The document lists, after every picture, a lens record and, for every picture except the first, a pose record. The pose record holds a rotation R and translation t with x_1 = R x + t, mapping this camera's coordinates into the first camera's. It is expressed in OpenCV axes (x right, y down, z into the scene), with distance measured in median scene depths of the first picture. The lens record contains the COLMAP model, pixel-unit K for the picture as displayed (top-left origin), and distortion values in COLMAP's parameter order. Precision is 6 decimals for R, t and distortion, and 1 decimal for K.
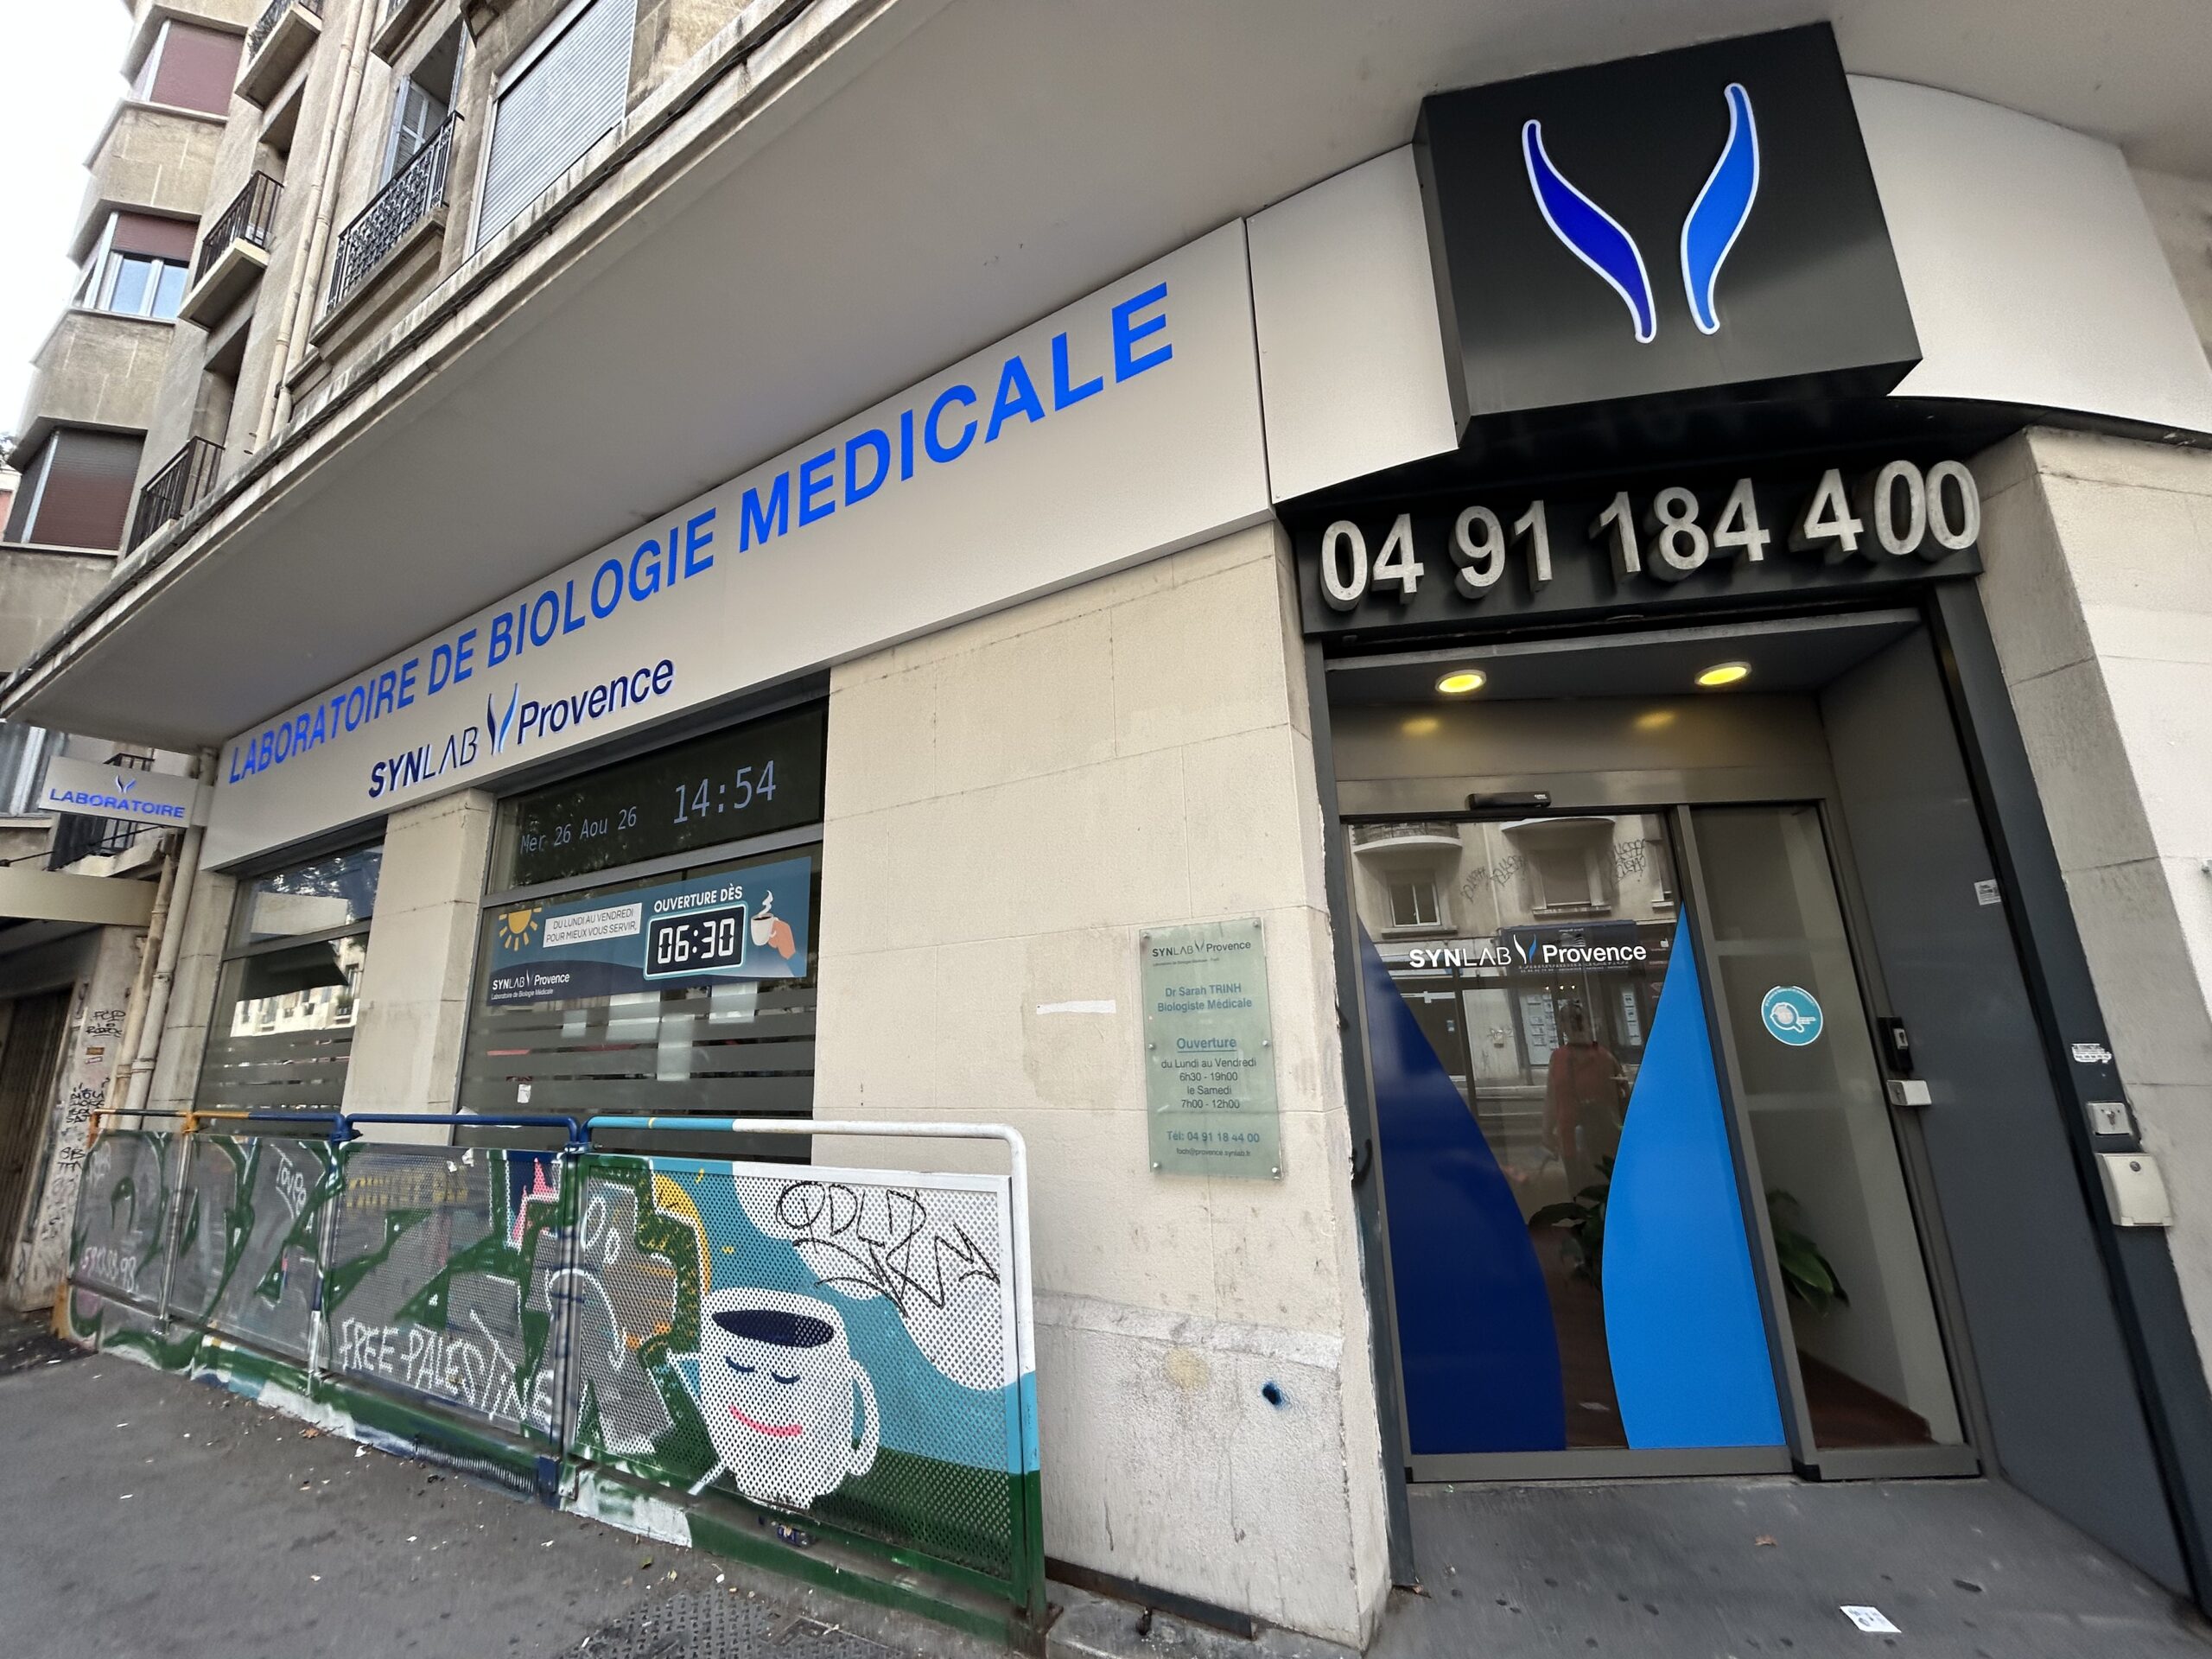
lens RADIAL K [[890.8, 0, 1106.2], [0, 890.8, 827.3], [0, 0, 1]] dist [0.000160, 0.000688]
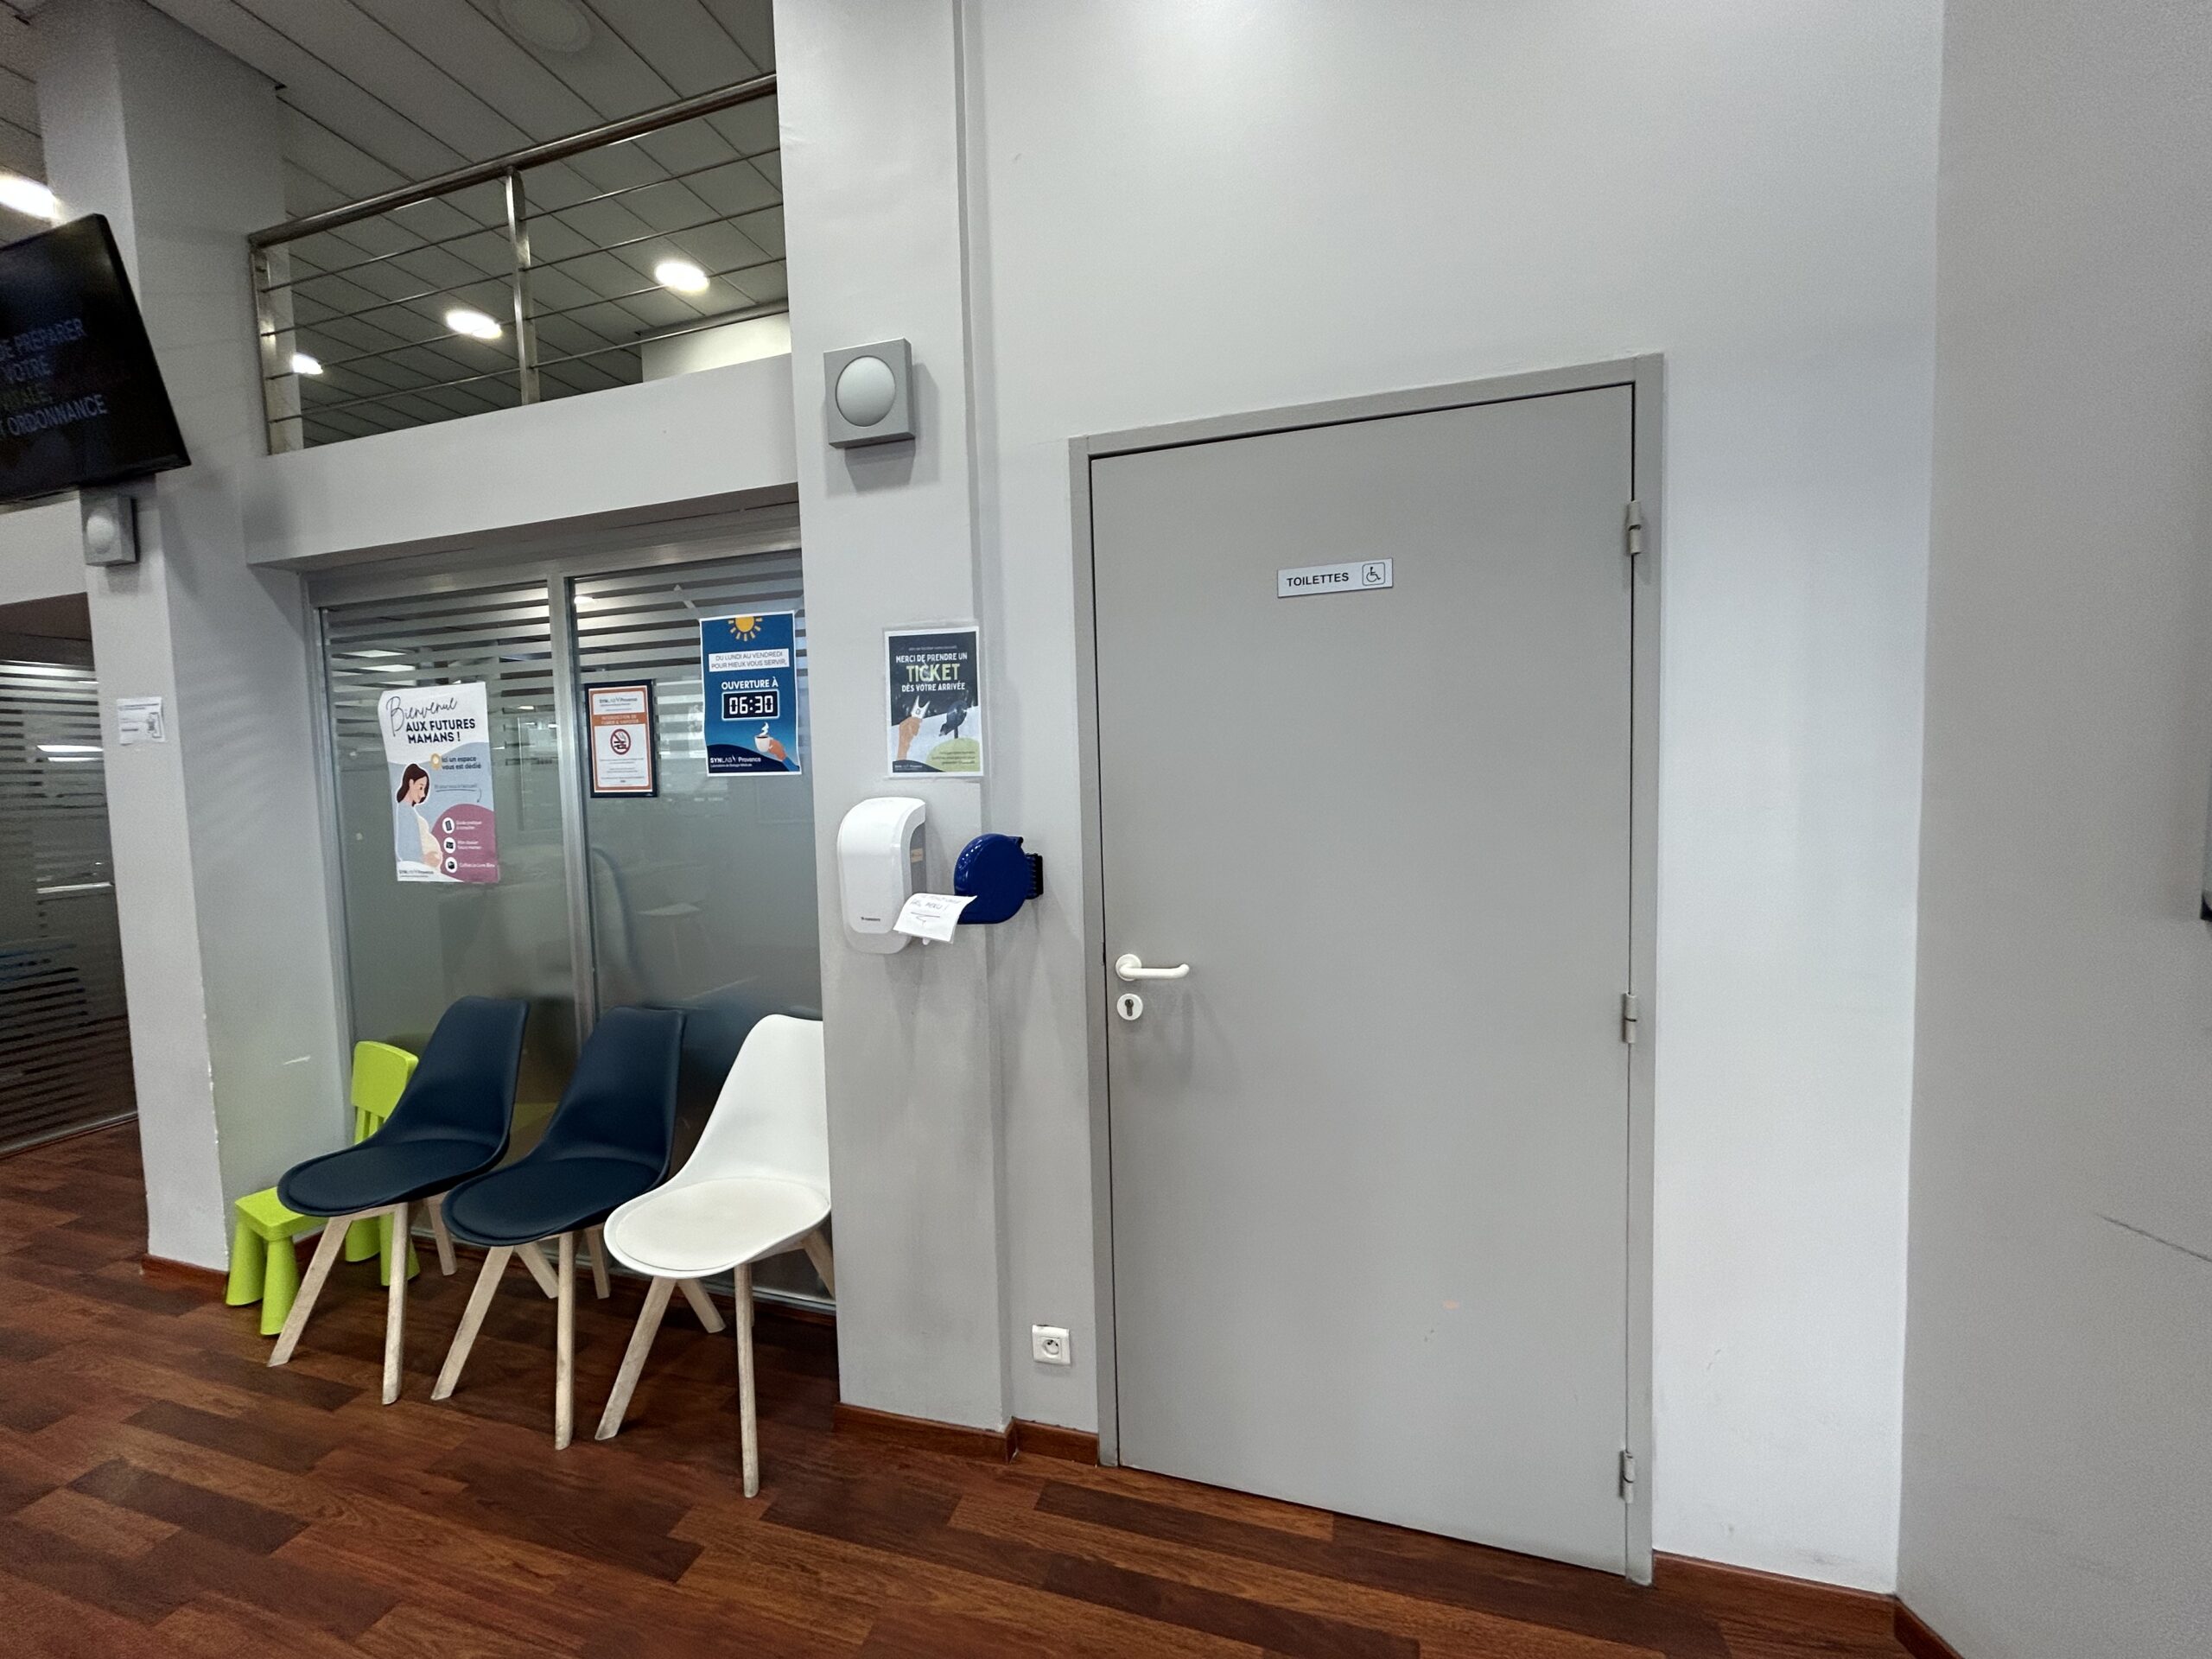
lens RADIAL K [[890.8, 0, 1104.5], [0, 890.8, 828.3], [0, 0, 1]] dist [0.000160, 0.000688]
pose [[0.972059, -0.004209, 0.234697, -0.170938], [-0.064213, 0.956933, 0.283118, -0.380772], [-0.225782, -0.290278, 0.929926, -1.968938]]
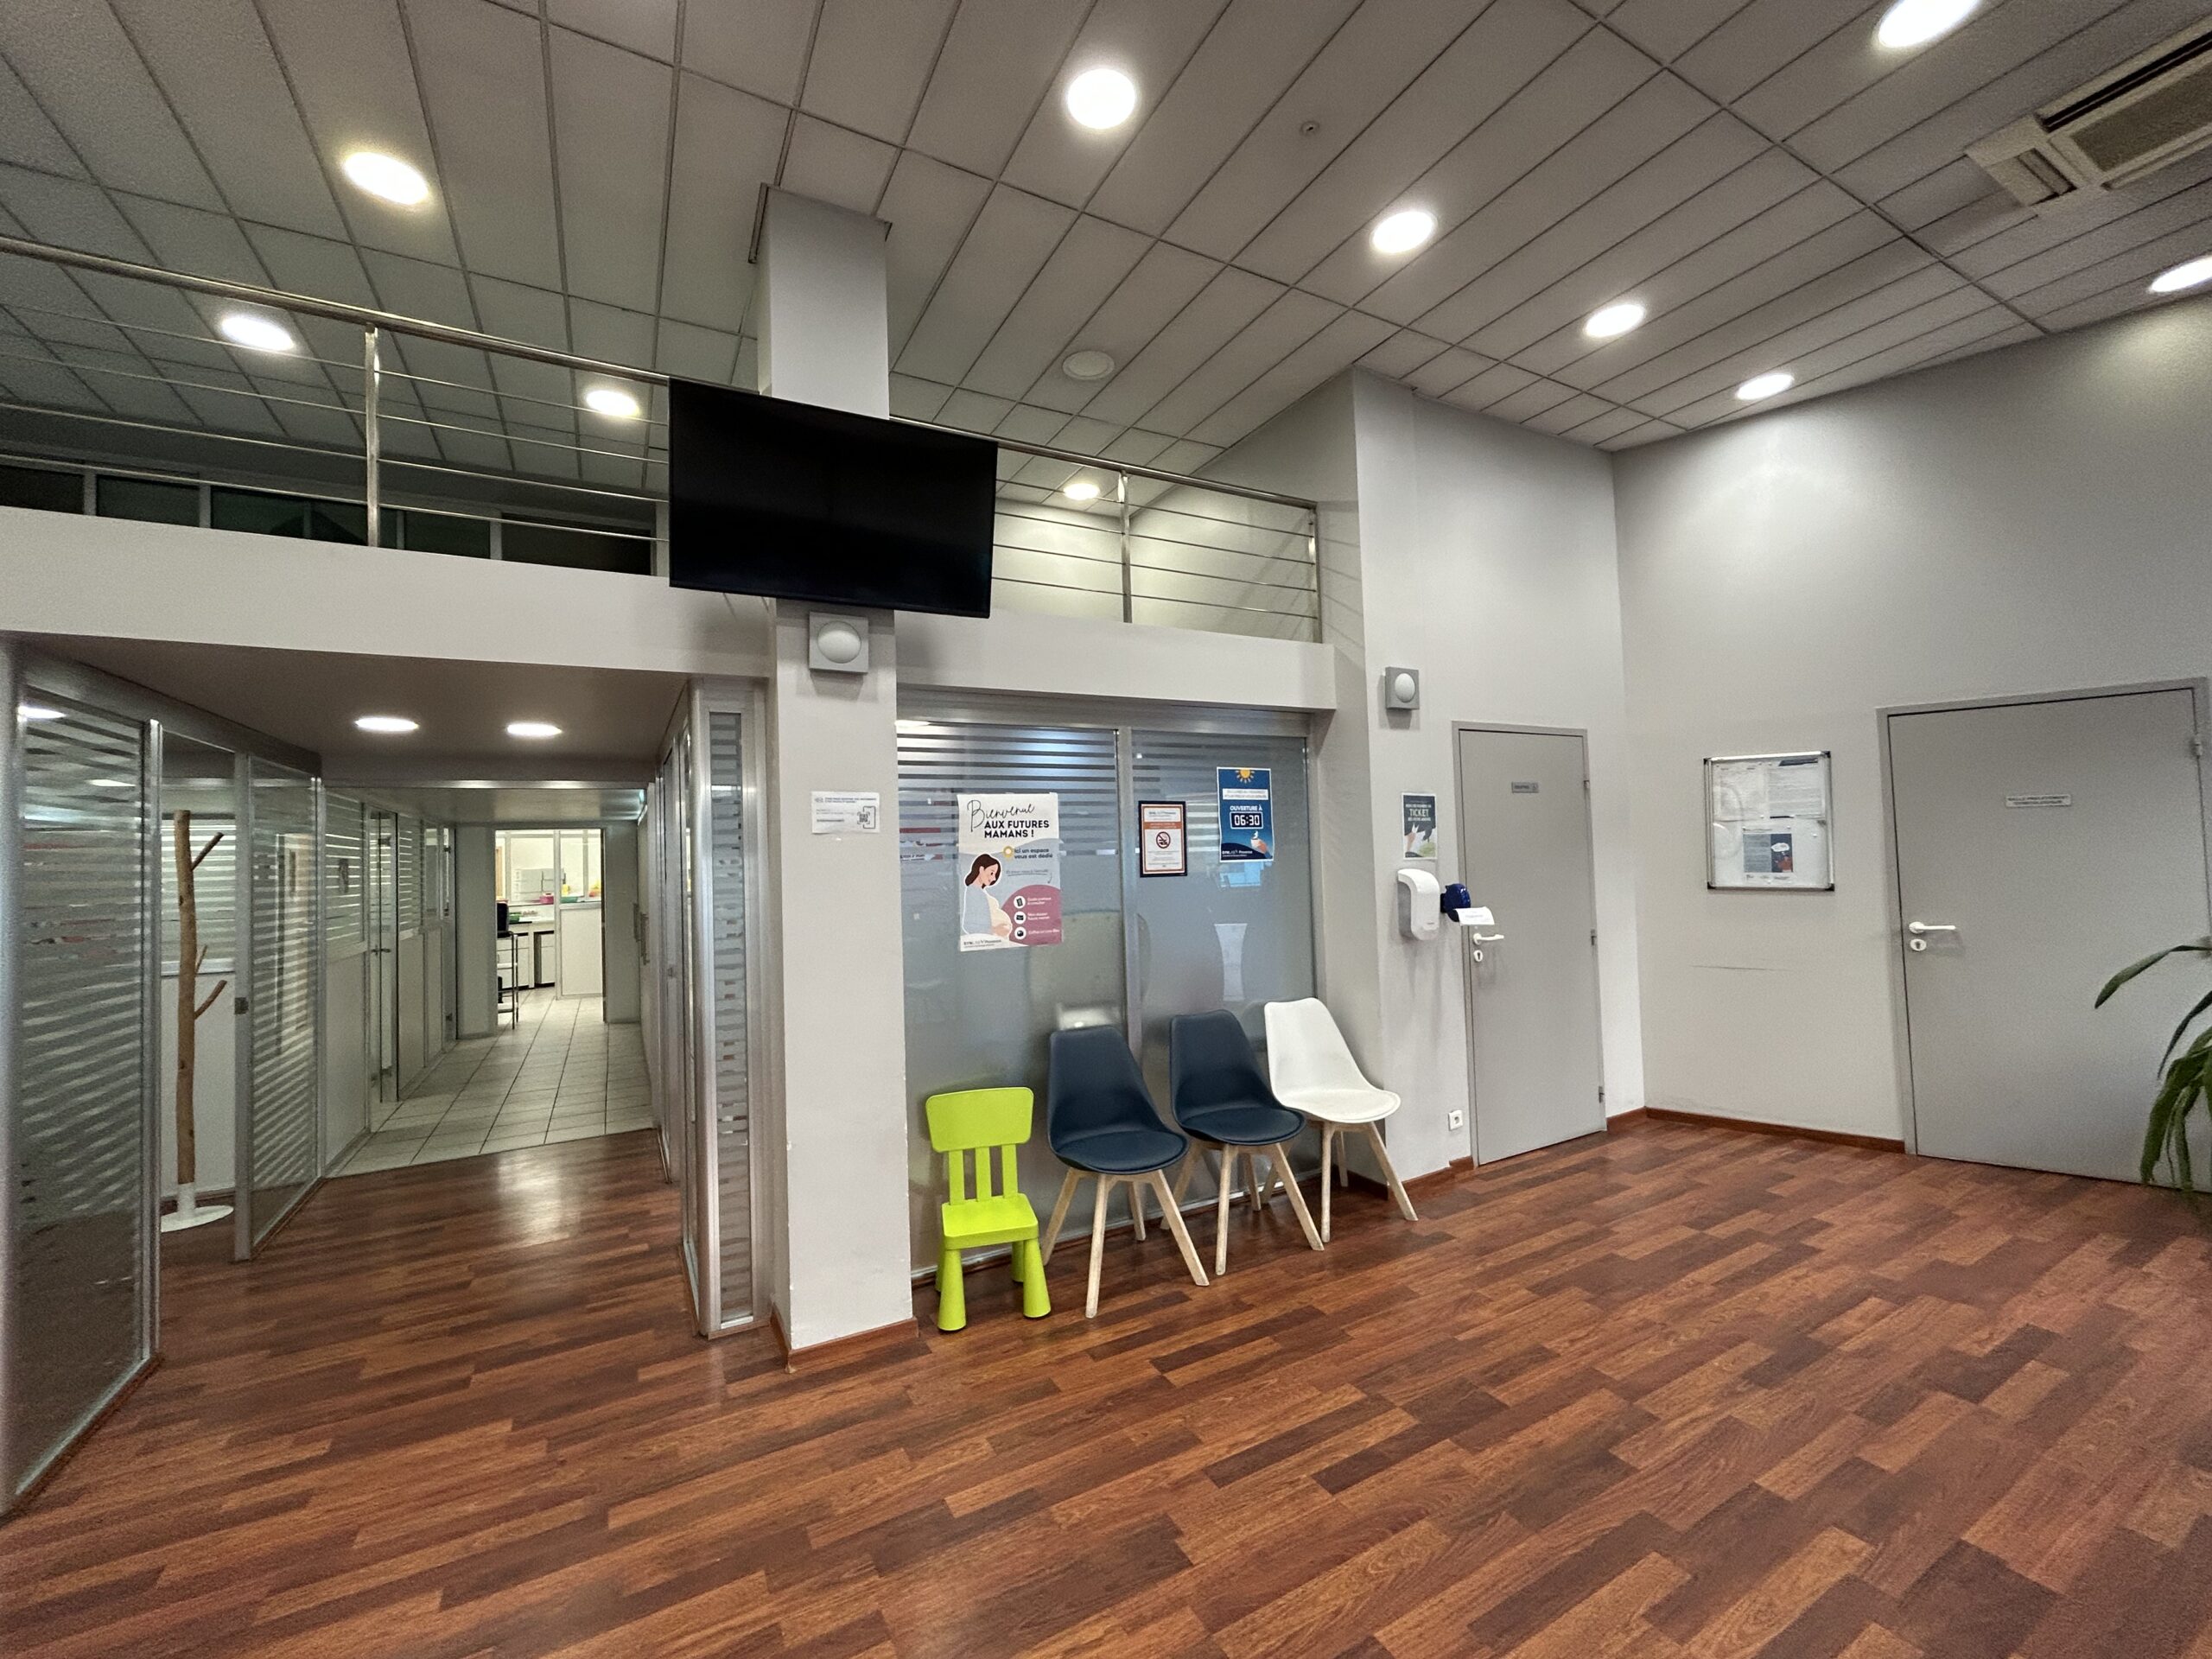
lens RADIAL K [[890.8, 0, 1107.2], [0, 890.8, 829.2], [0, 0, 1]] dist [0.000160, 0.000688]
pose [[0.509849, 0.049282, 0.858851, -5.784614], [-0.190379, 0.980067, 0.056779, 0.092902], [-0.838934, -0.192456, 0.509069, -0.632584]]
